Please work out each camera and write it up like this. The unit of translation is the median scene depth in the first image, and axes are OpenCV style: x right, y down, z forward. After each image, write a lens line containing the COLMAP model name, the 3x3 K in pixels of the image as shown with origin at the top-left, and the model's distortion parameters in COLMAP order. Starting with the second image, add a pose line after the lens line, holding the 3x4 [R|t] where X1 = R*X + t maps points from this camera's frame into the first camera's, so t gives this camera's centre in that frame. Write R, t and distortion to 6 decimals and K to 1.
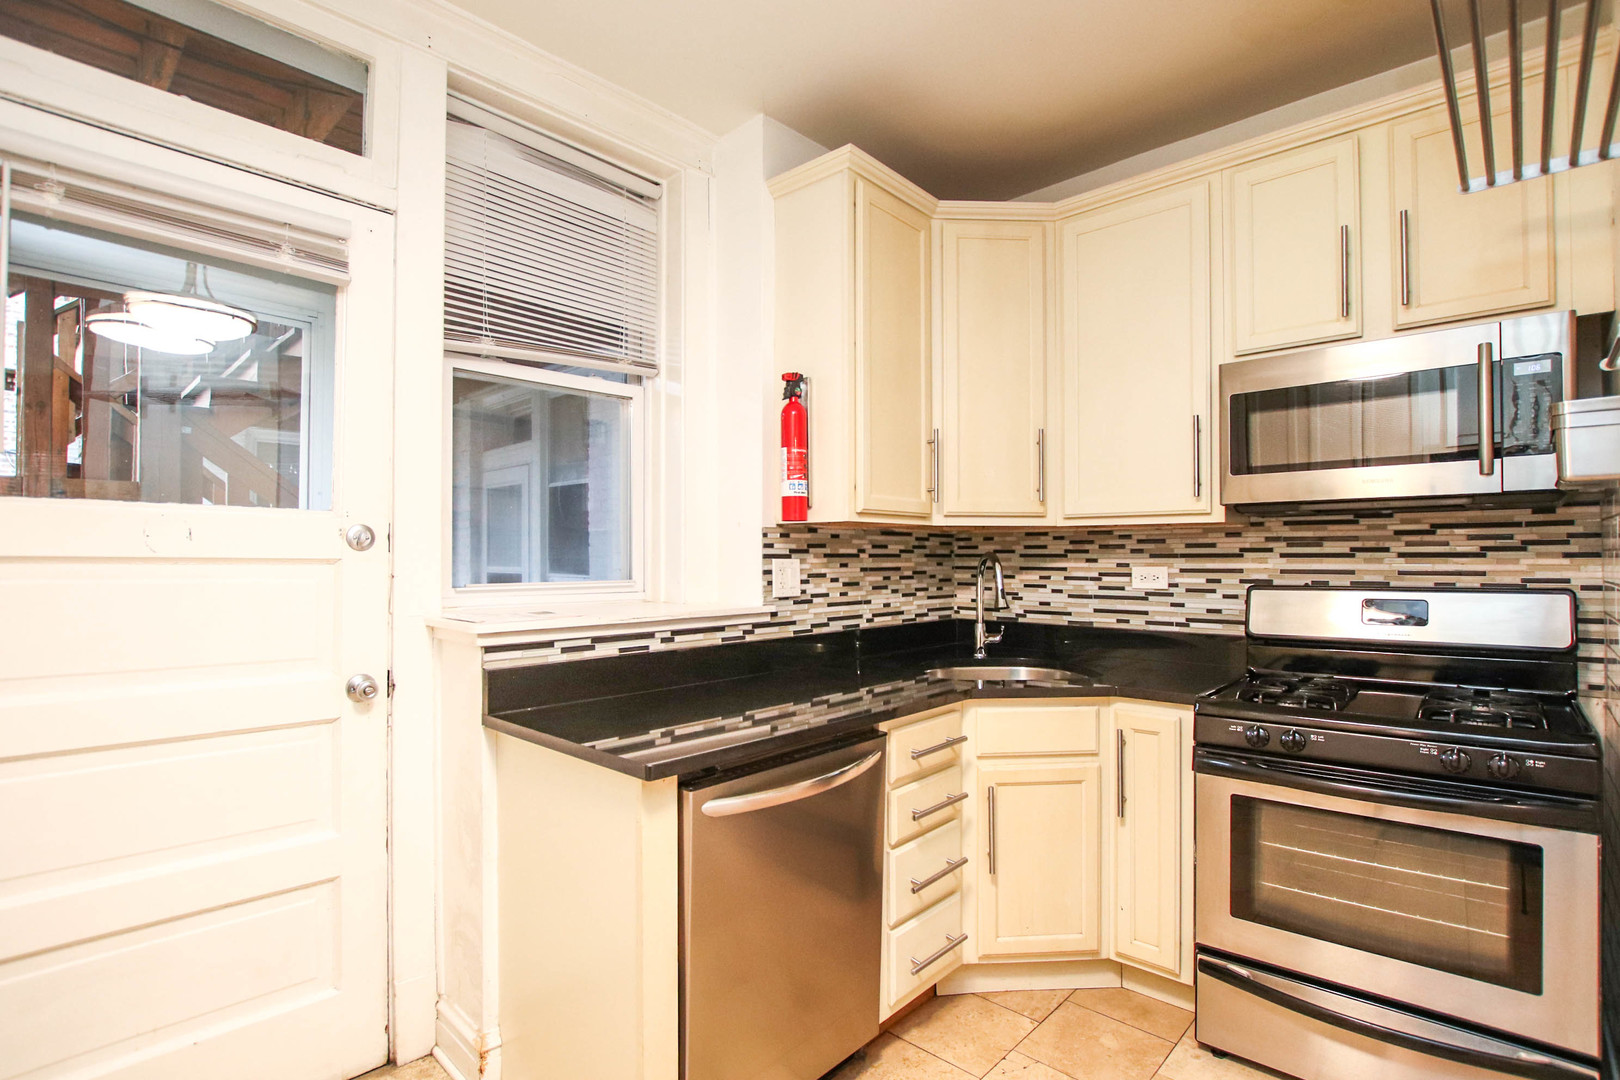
lens RADIAL K [[762.6, 0, 806.5], [0, 762.6, 547.2], [0, 0, 1]] dist [-0.028344, 0.000874]
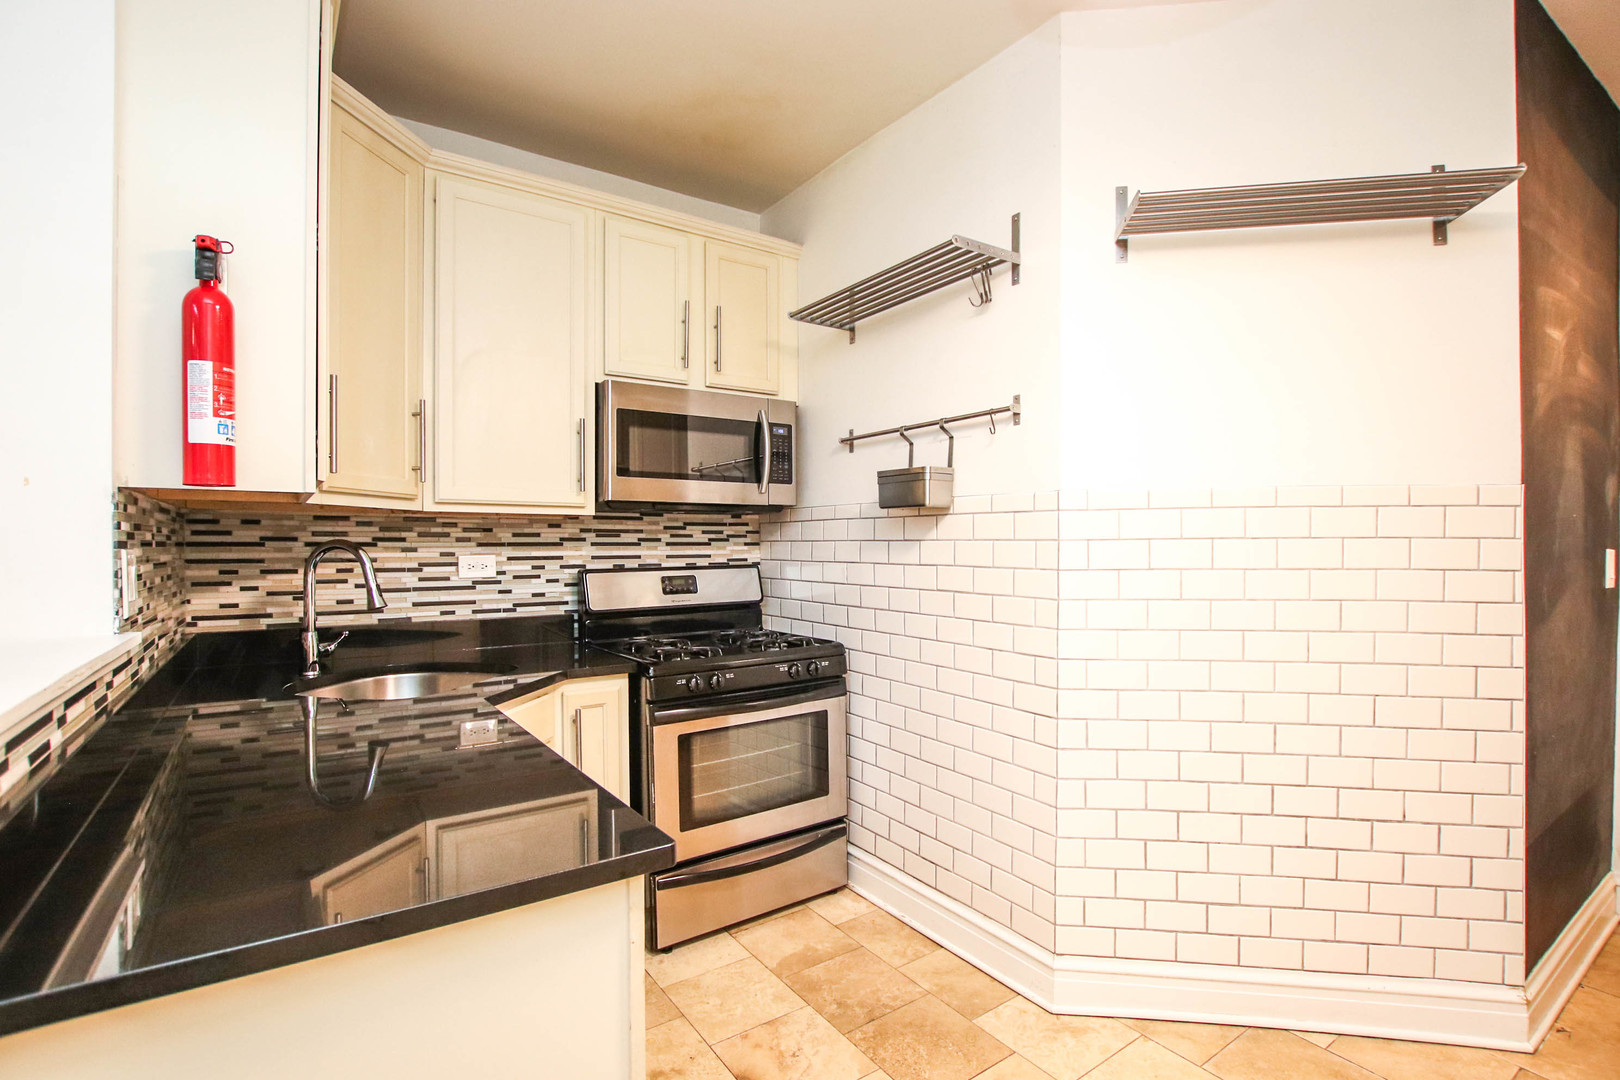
lens RADIAL K [[762.6, 0, 806.5], [0, 762.6, 547.2], [0, 0, 1]] dist [-0.028344, 0.000874]
pose [[0.217410, -0.003476, 0.976074, -0.446653], [-0.010970, 0.999922, 0.006004, 0.004396], [-0.976019, -0.012013, 0.217355, 0.378610]]
